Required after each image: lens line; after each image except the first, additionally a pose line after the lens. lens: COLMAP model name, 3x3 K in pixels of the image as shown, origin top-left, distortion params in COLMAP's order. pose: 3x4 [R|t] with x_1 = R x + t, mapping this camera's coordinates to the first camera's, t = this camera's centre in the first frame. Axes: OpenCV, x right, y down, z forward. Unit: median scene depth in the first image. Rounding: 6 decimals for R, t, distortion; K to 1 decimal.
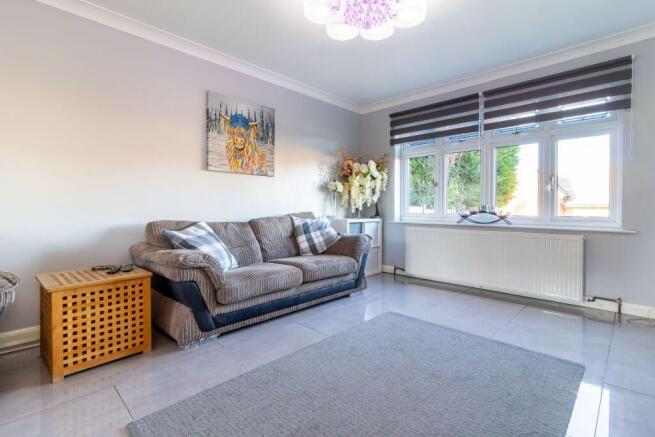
lens RADIAL K [[311.8, 0, 328.5], [0, 311.8, 211.4], [0, 0, 1]] dist [0.000493, 0.000501]
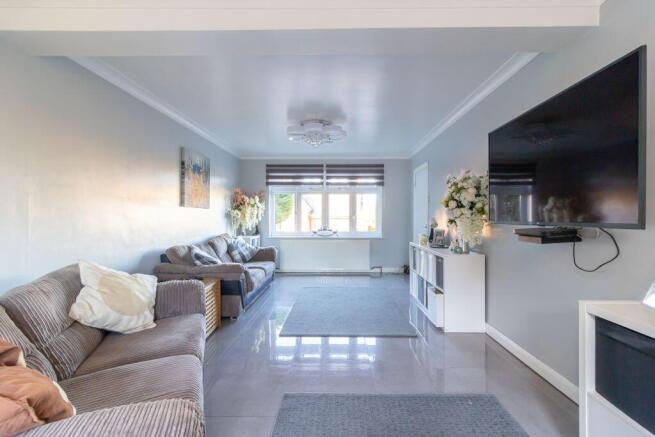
lens RADIAL K [[311.8, 0, 328.4], [0, 311.8, 218.4], [0, 0, 1]] dist [0.000493, 0.000501]
pose [[0.732682, -0.008998, 0.680512, -0.691720], [0.014101, 0.999899, -0.001961, -0.057792], [-0.680425, 0.011033, 0.732734, -0.326629]]
